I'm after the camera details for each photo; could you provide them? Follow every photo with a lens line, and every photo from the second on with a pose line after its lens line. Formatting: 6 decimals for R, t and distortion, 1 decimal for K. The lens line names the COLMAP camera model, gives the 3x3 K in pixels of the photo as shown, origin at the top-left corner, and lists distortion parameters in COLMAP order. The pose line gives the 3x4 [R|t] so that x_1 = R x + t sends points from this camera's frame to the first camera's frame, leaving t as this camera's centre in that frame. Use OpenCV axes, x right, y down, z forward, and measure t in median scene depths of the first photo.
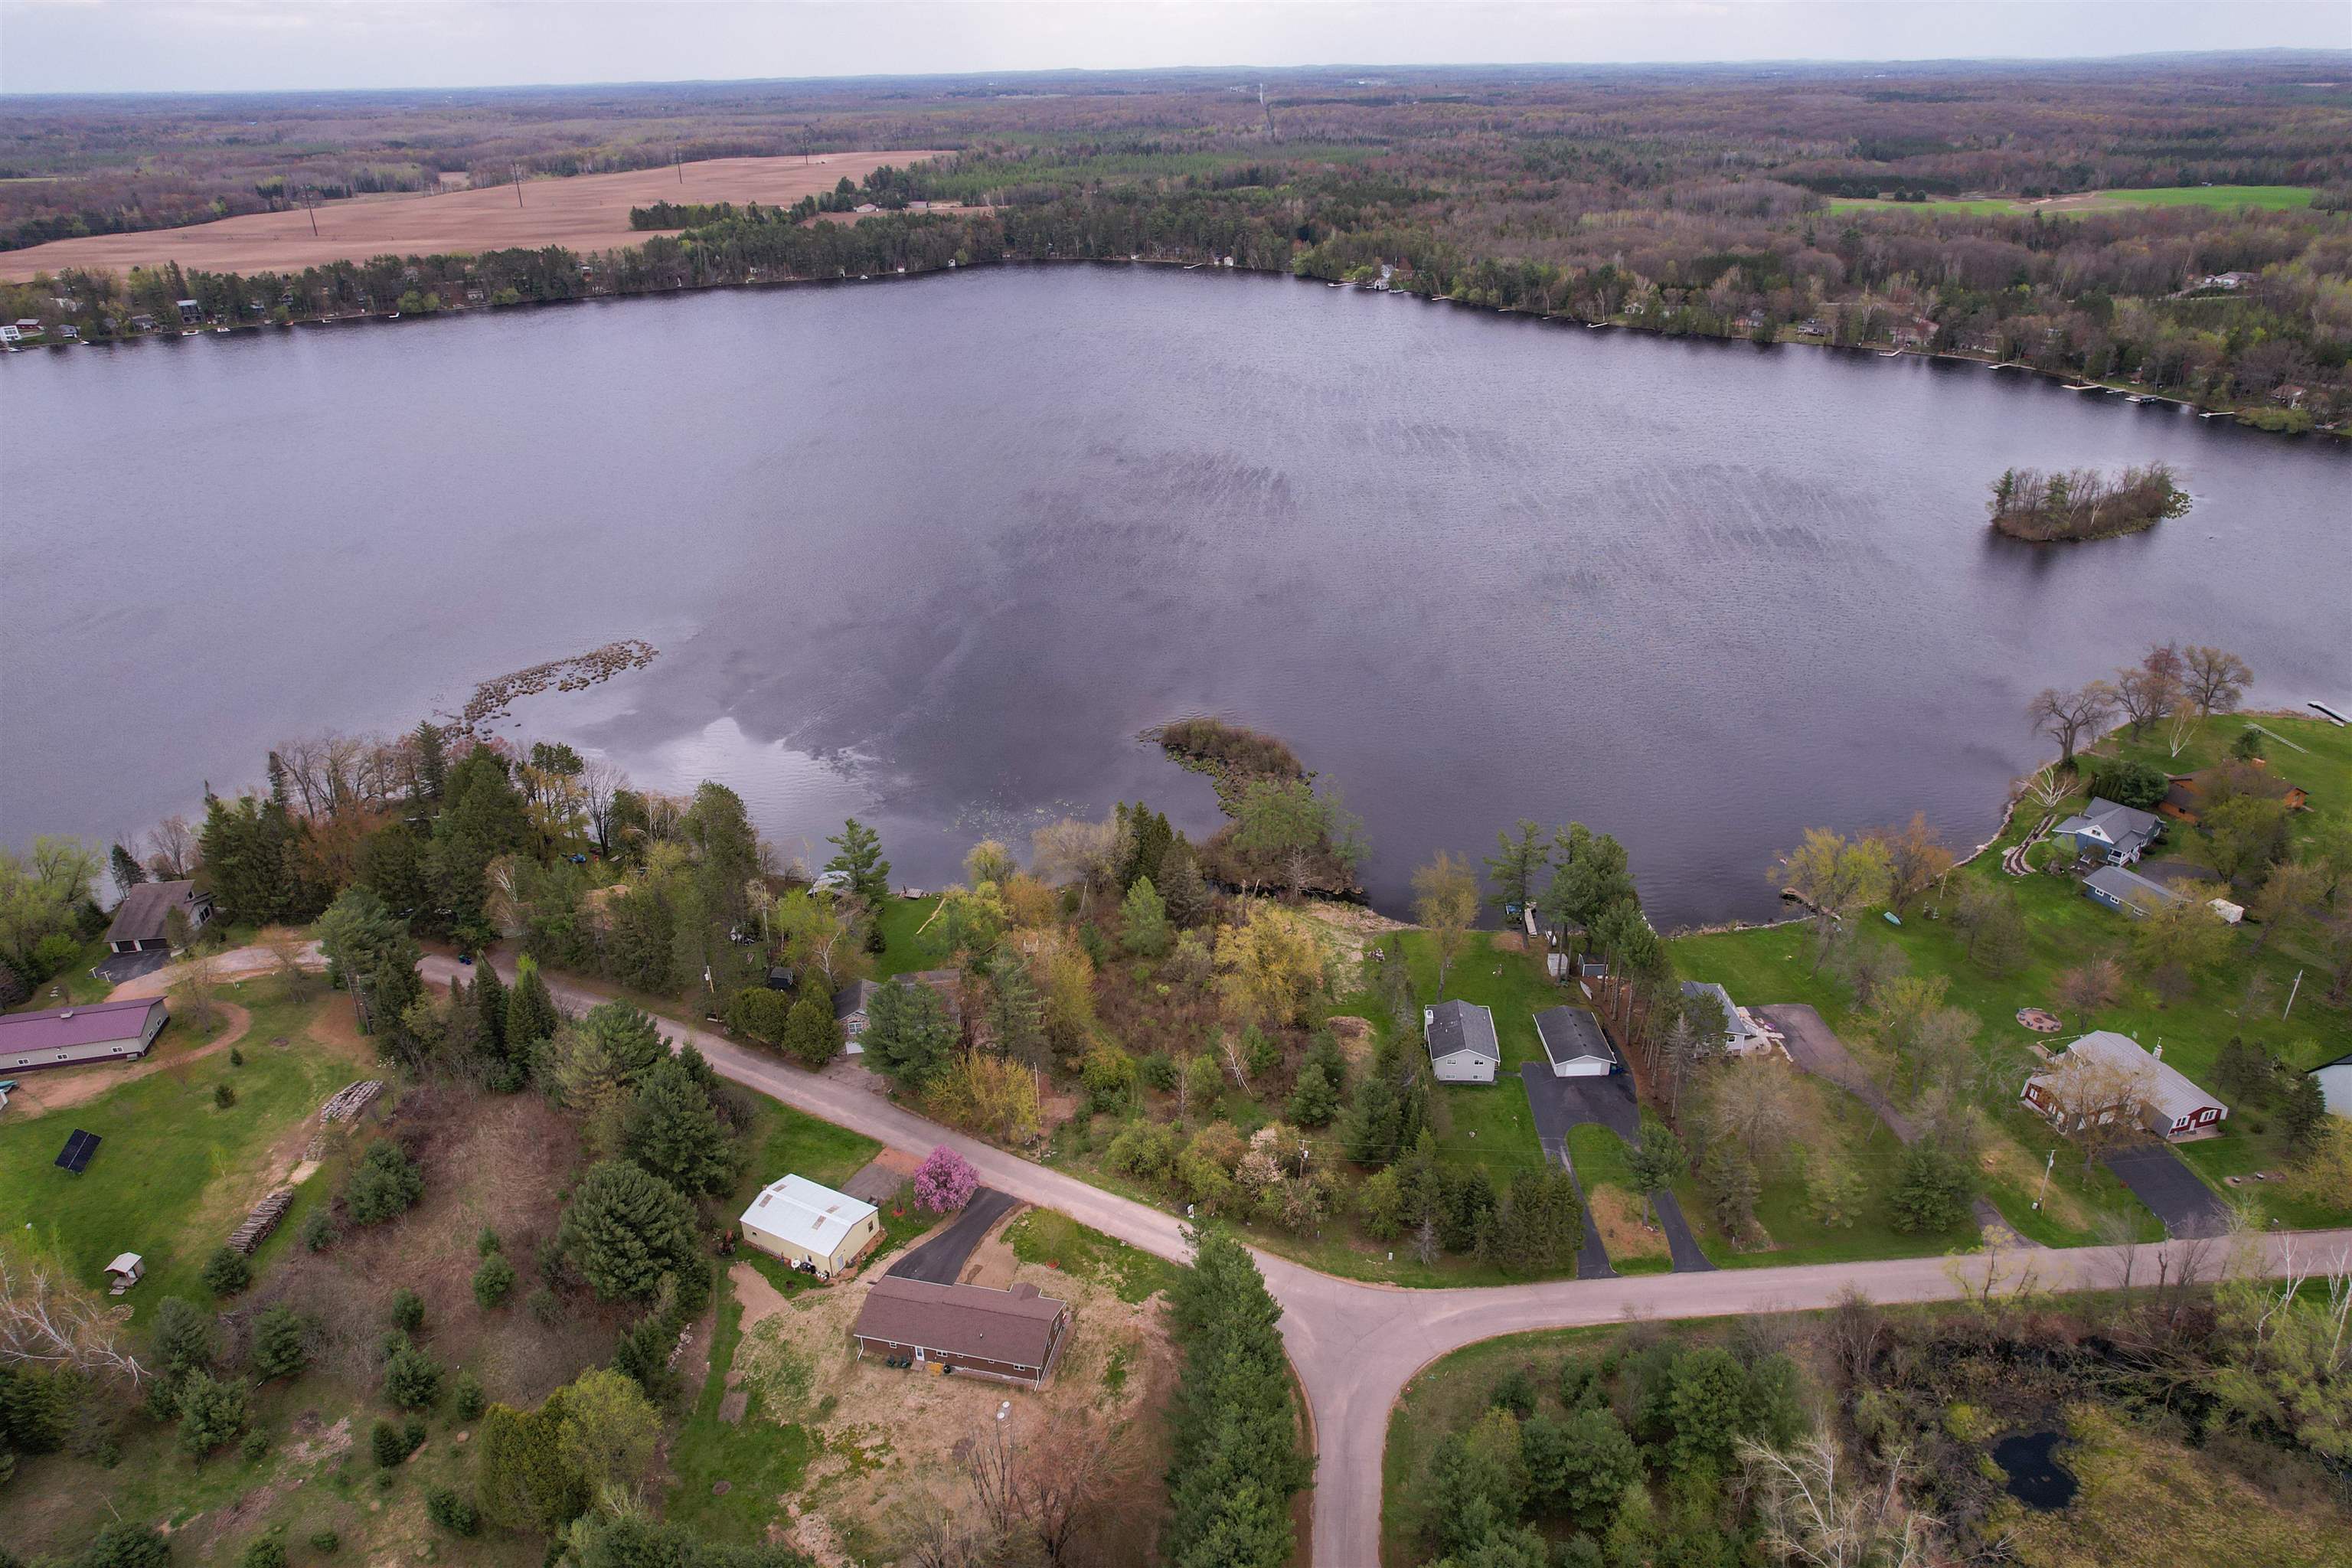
lens RADIAL K [[1506.0, 0, 1161.9], [0, 1506.0, 786.1], [0, 0, 1]] dist [-0.081573, 0.074706]
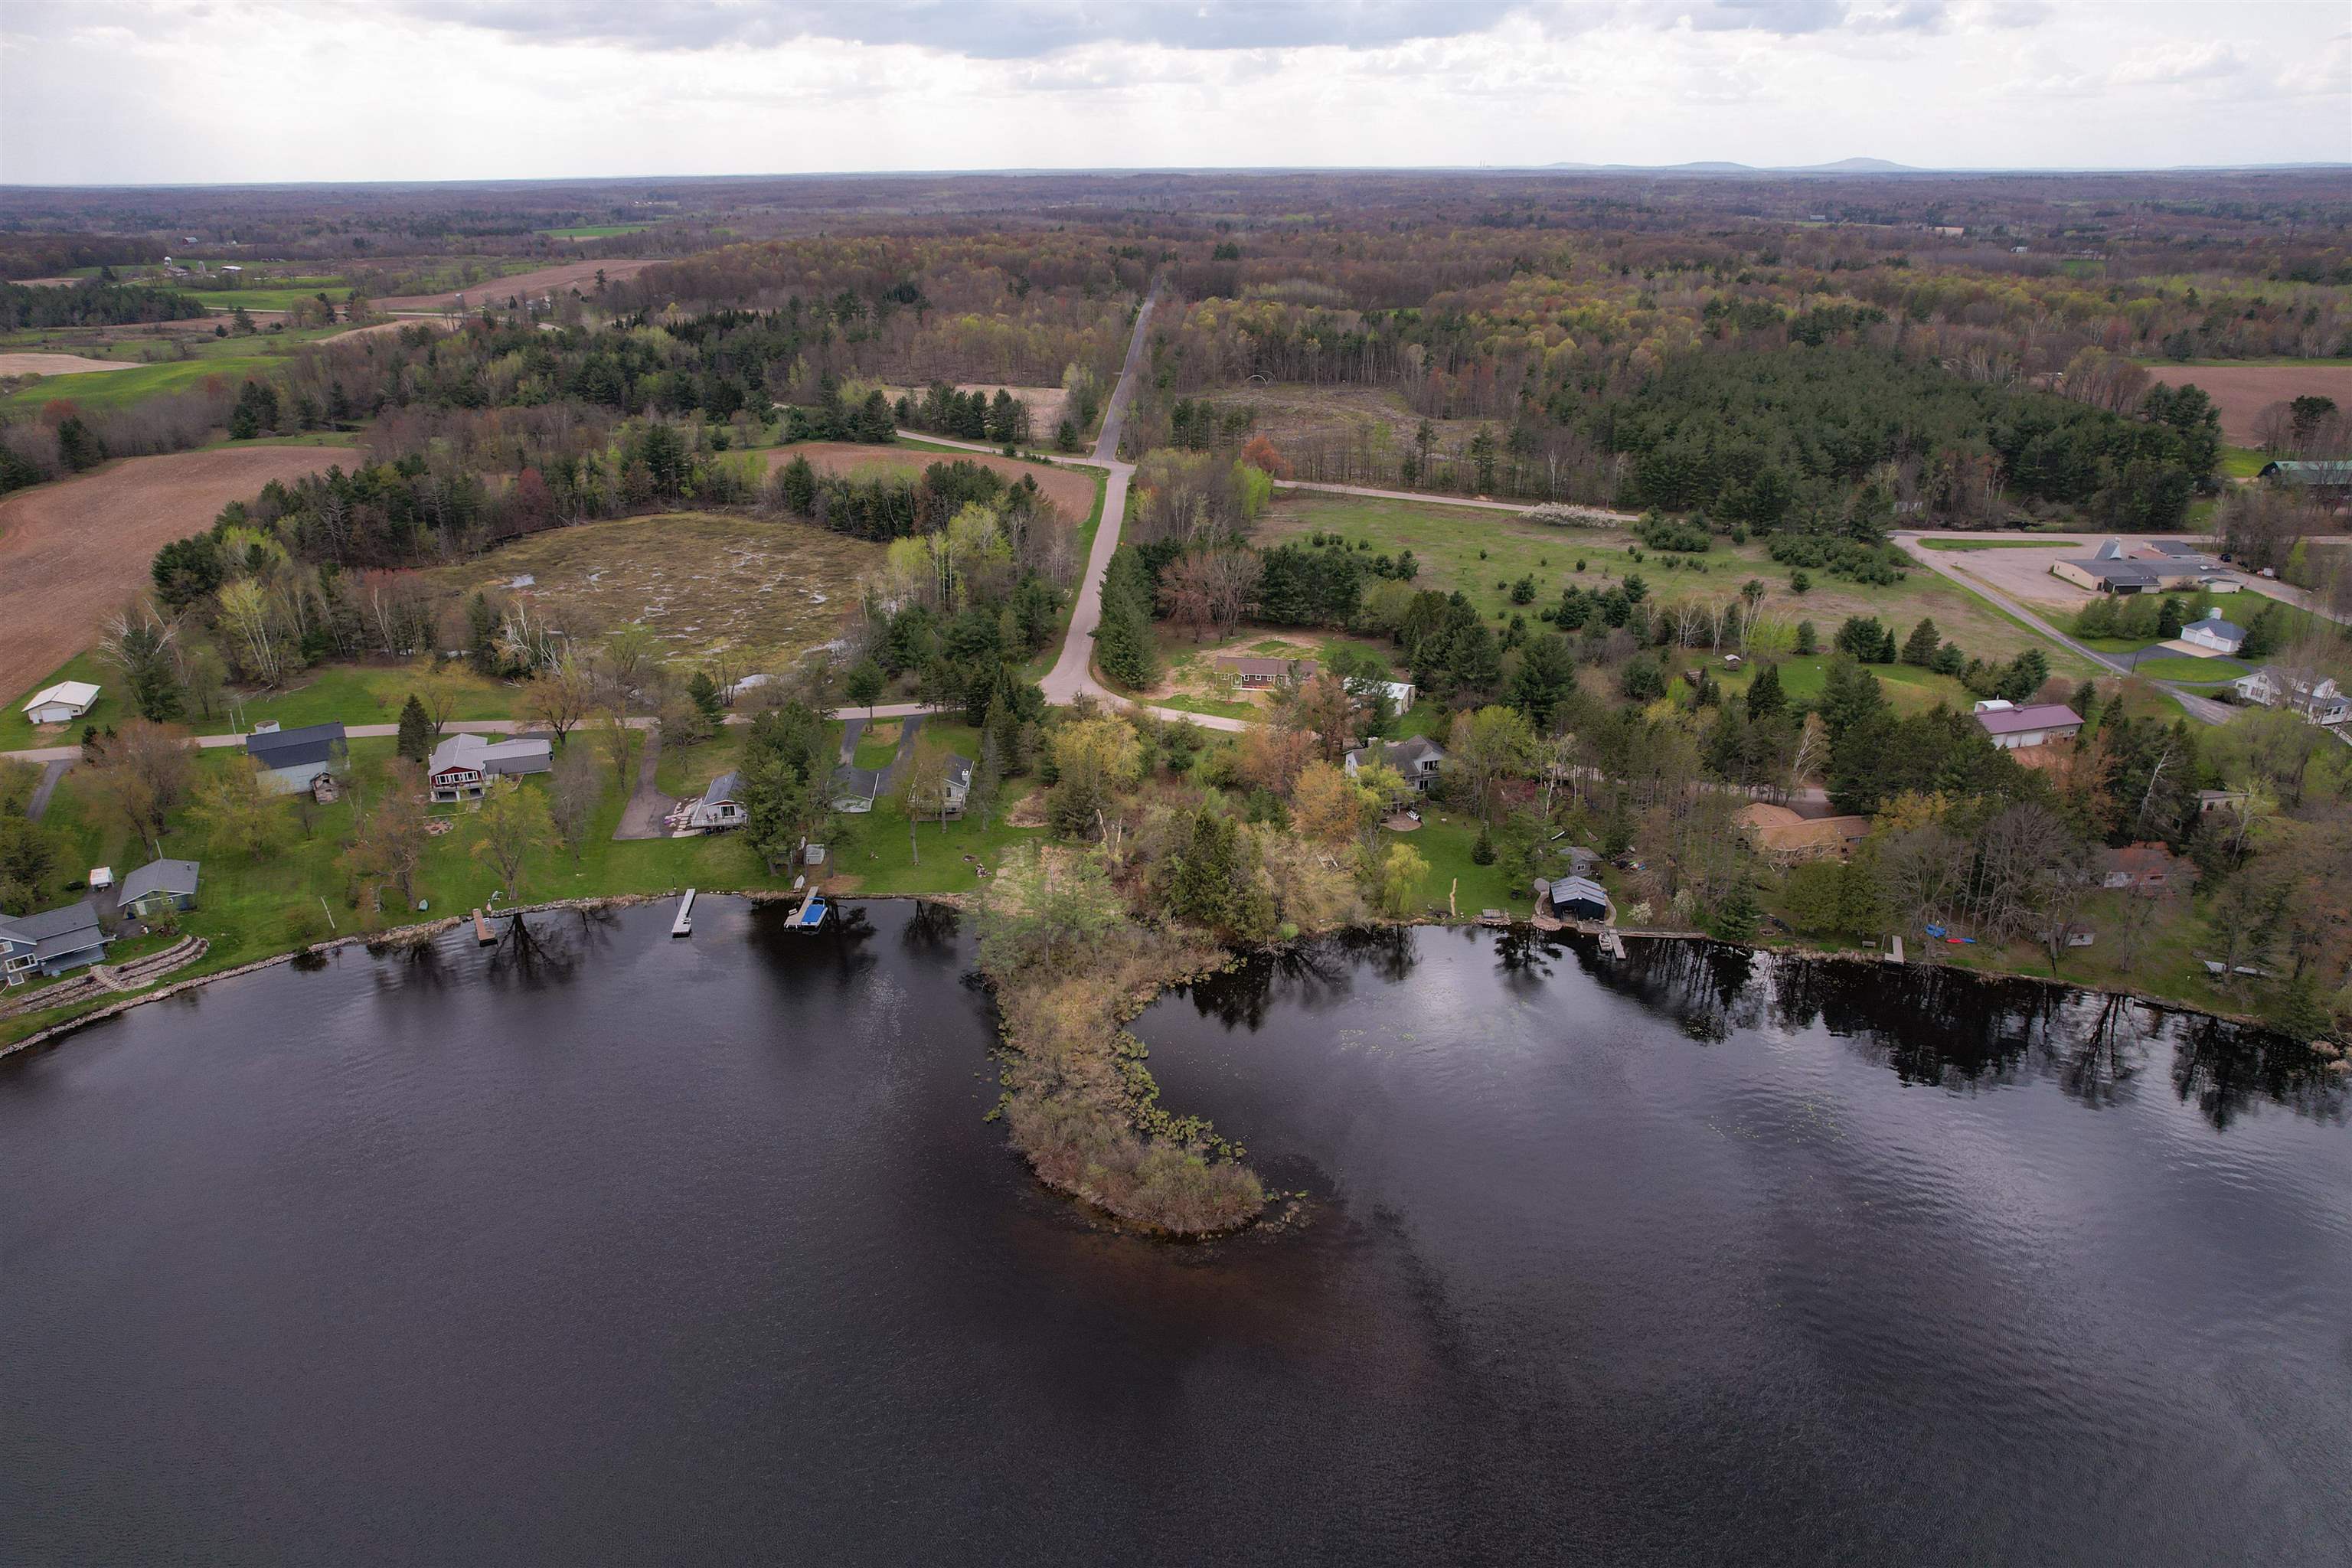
lens RADIAL K [[1536.6, 0, 1159.0], [0, 1536.6, 778.1], [0, 0, 1]] dist [-0.080351, 0.073073]
pose [[-0.997730, 0.047519, -0.047723, 0.068720], [-0.003822, 0.667523, 0.744579, -0.669327], [0.067238, 0.743071, -0.665826, 1.586608]]
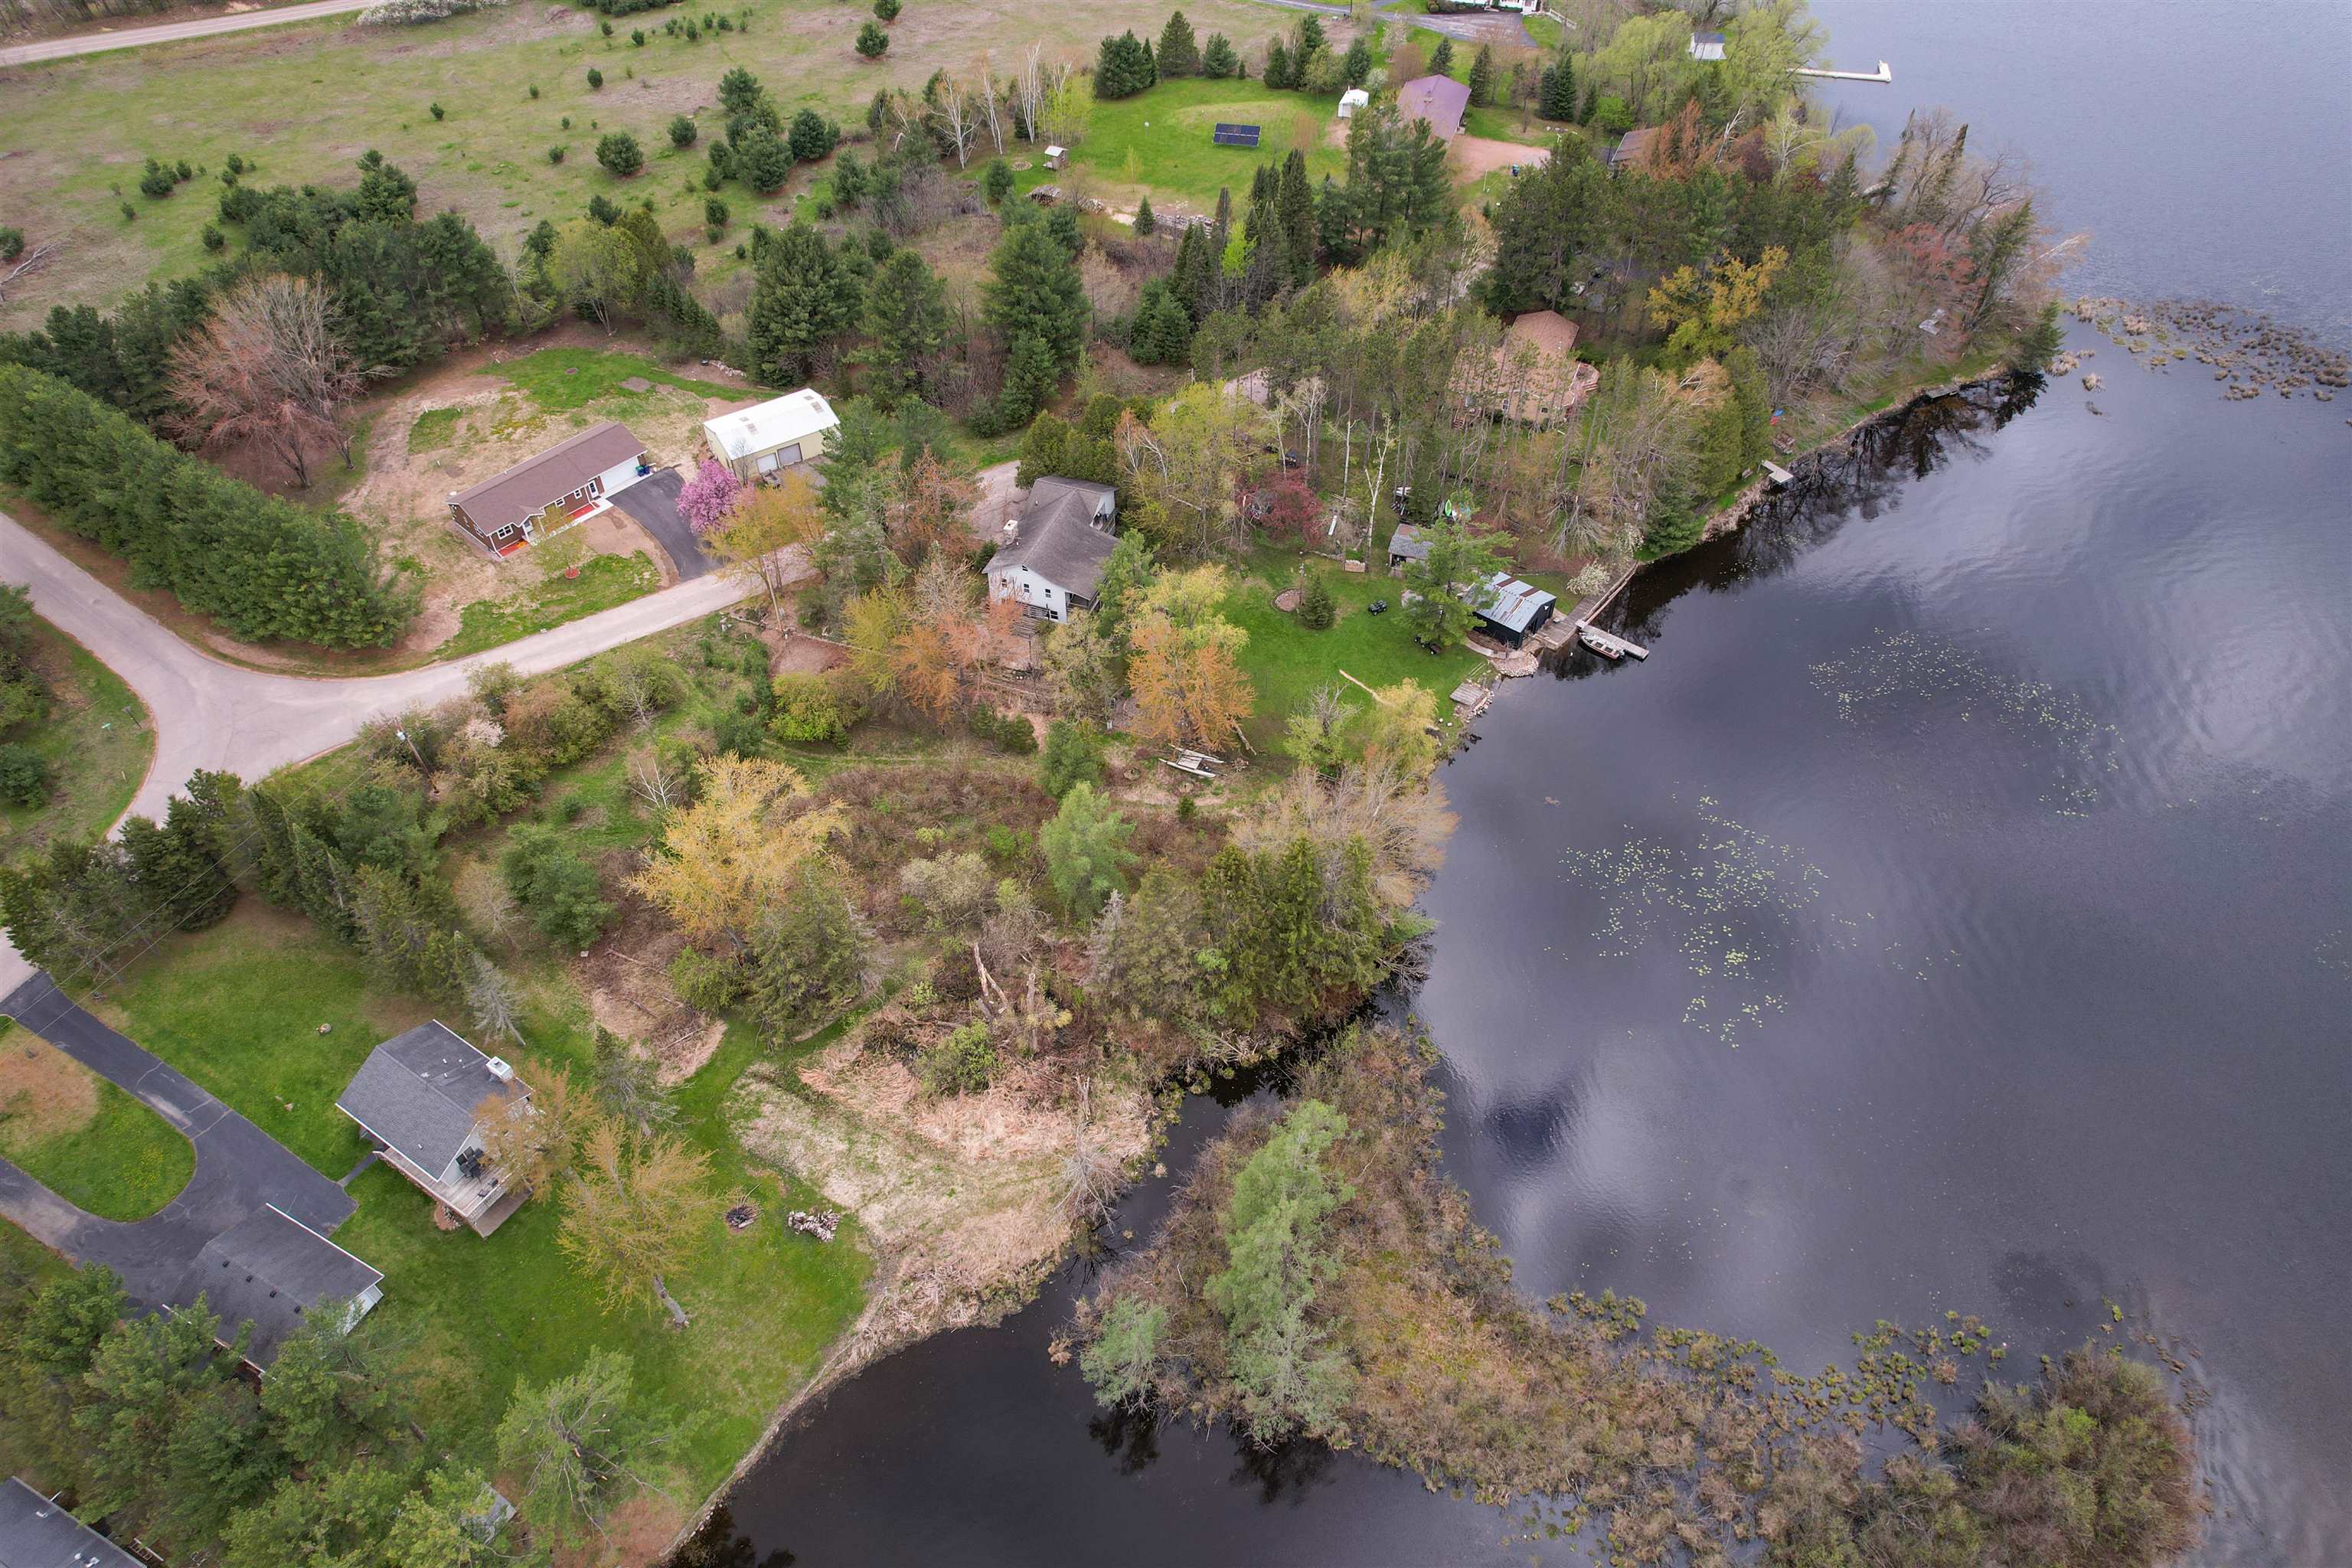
lens RADIAL K [[1531.4, 0, 1159.2], [0, 1531.4, 760.4], [0, 0, 1]] dist [-0.087654, 0.083132]
pose [[-0.488412, 0.632327, -0.601345, 0.273227], [-0.362224, 0.480040, 0.798971, -0.357766], [0.793881, 0.608049, -0.005414, 0.964736]]
